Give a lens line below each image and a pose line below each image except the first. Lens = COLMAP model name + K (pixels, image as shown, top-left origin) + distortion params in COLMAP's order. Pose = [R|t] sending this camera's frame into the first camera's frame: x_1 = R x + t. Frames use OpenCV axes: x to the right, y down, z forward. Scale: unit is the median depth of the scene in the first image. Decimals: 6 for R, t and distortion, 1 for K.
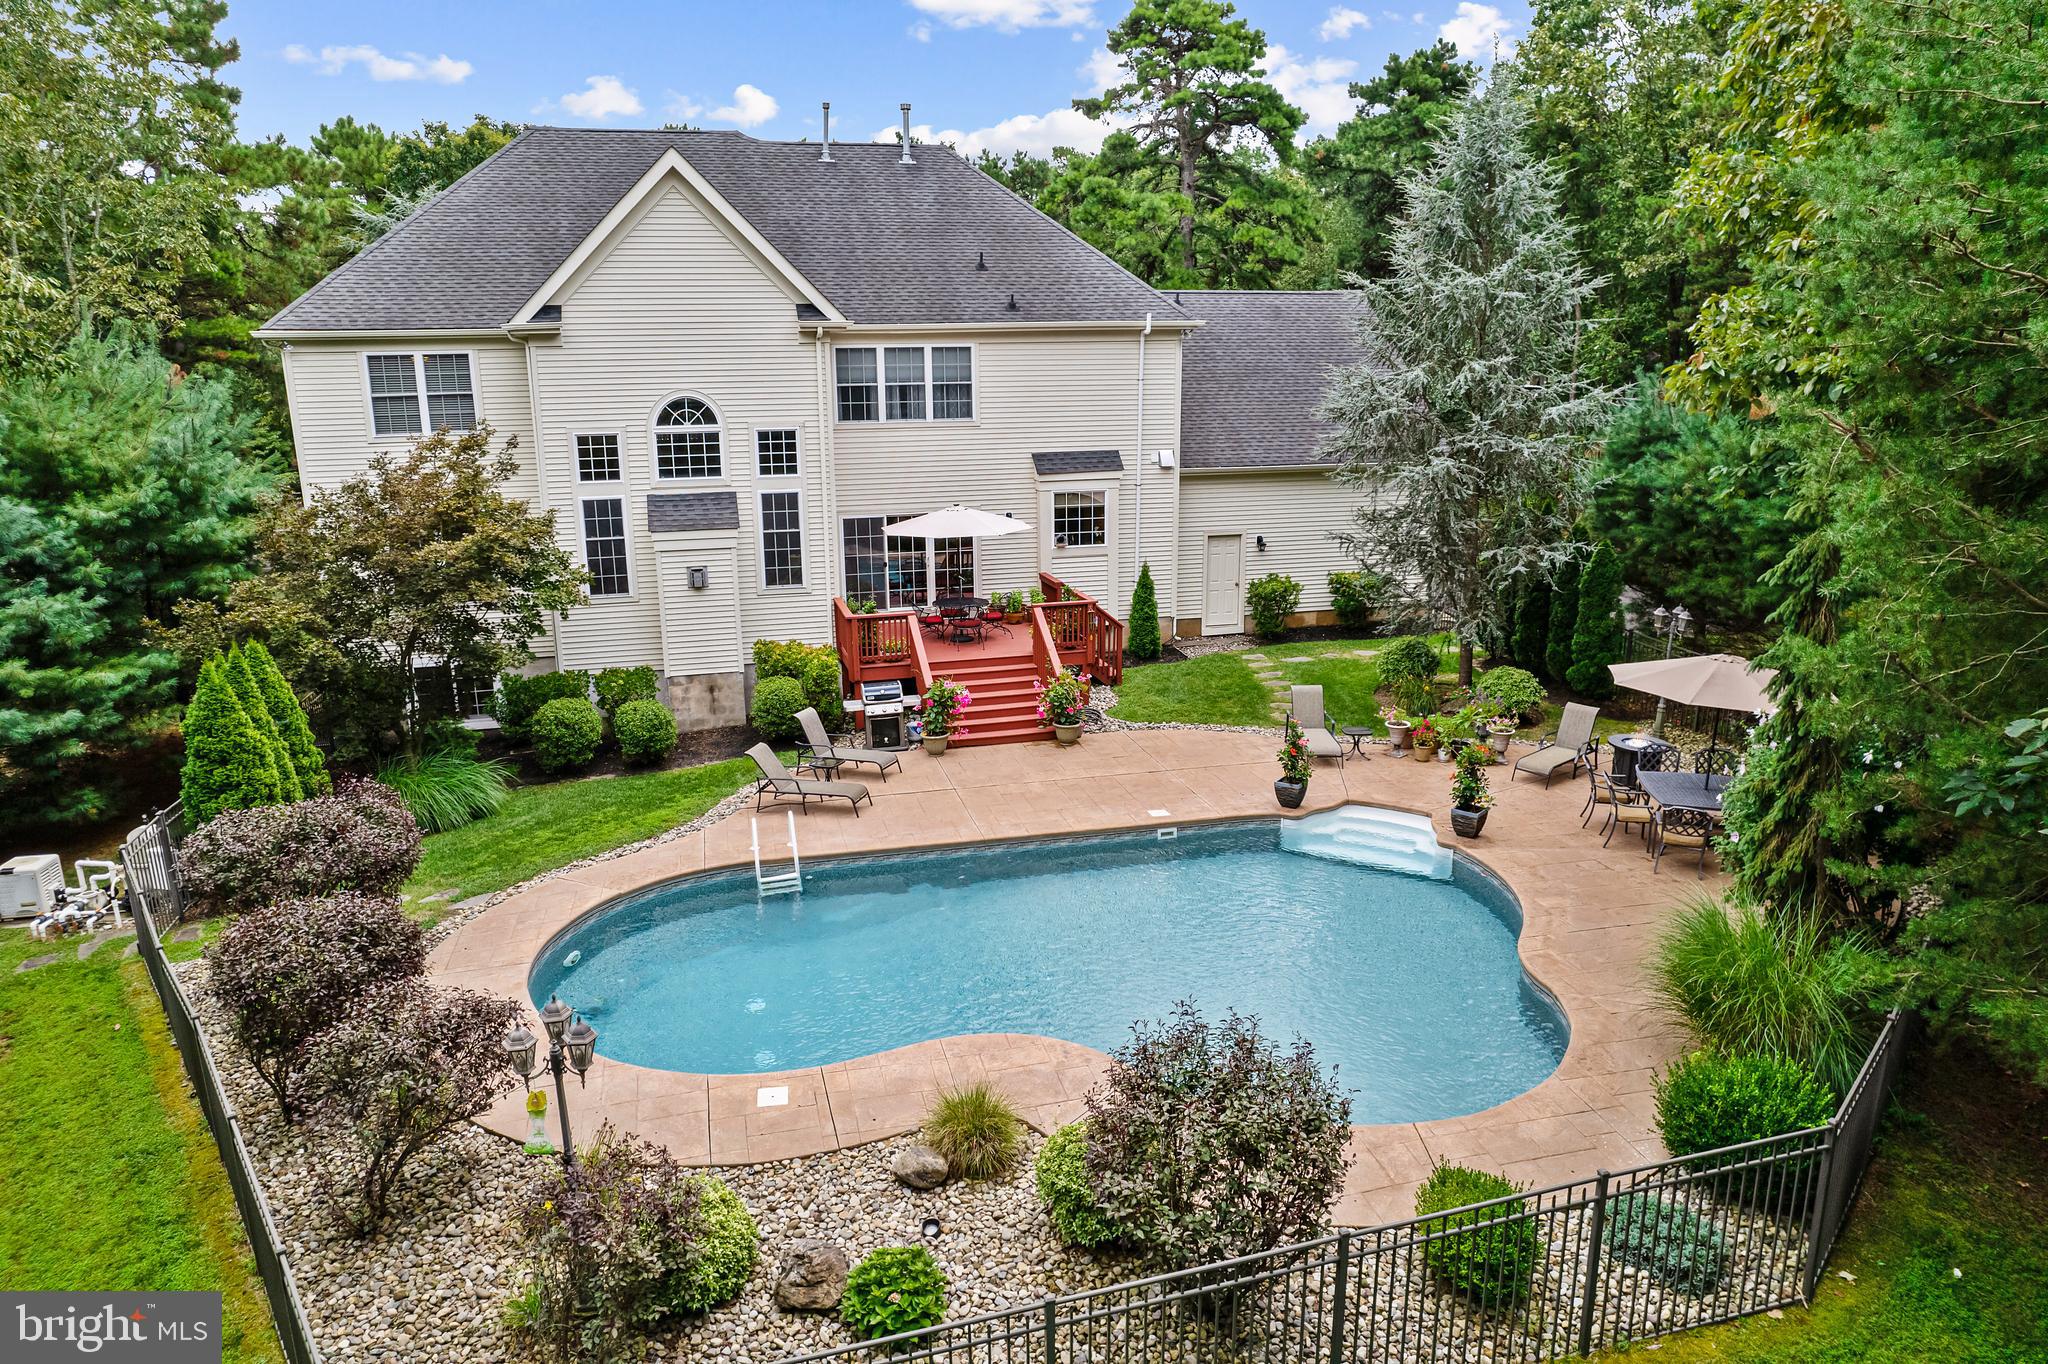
lens RADIAL K [[1308.2, 0, 1025.4], [0, 1308.2, 682.8], [0, 0, 1]] dist [-0.067274, 0.053873]
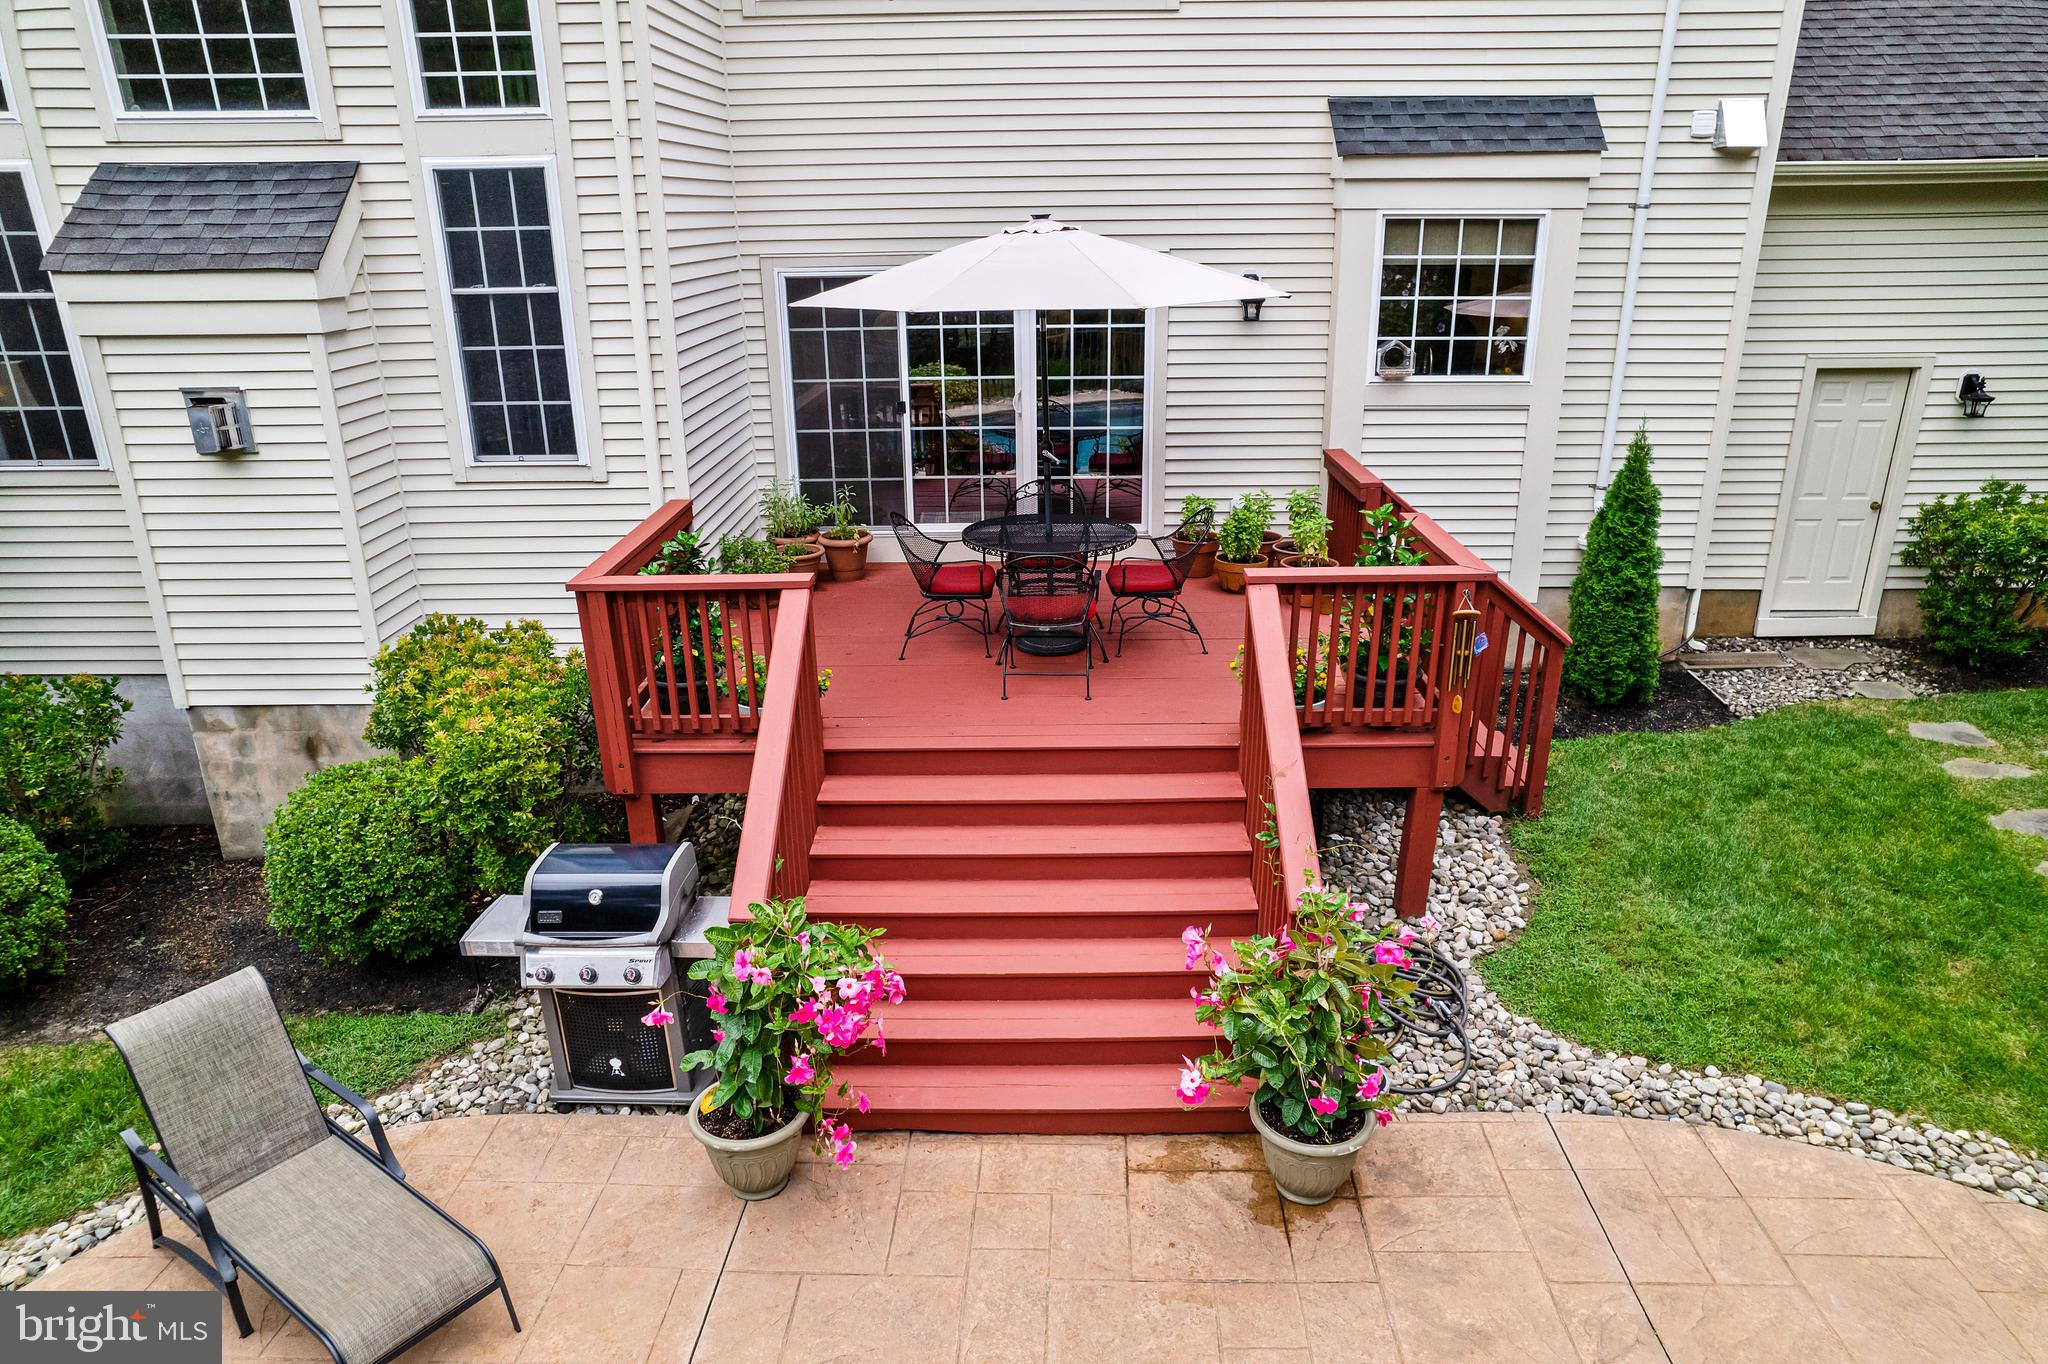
lens RADIAL K [[1308.2, 0, 1036.4], [0, 1308.2, 682.7], [0, 0, 1]] dist [-0.067274, 0.053873]
pose [[0.964401, 0.091411, -0.248144, 0.029115], [-0.063671, 0.991016, 0.117613, -0.058606], [0.256666, -0.097627, 0.961557, 0.641604]]
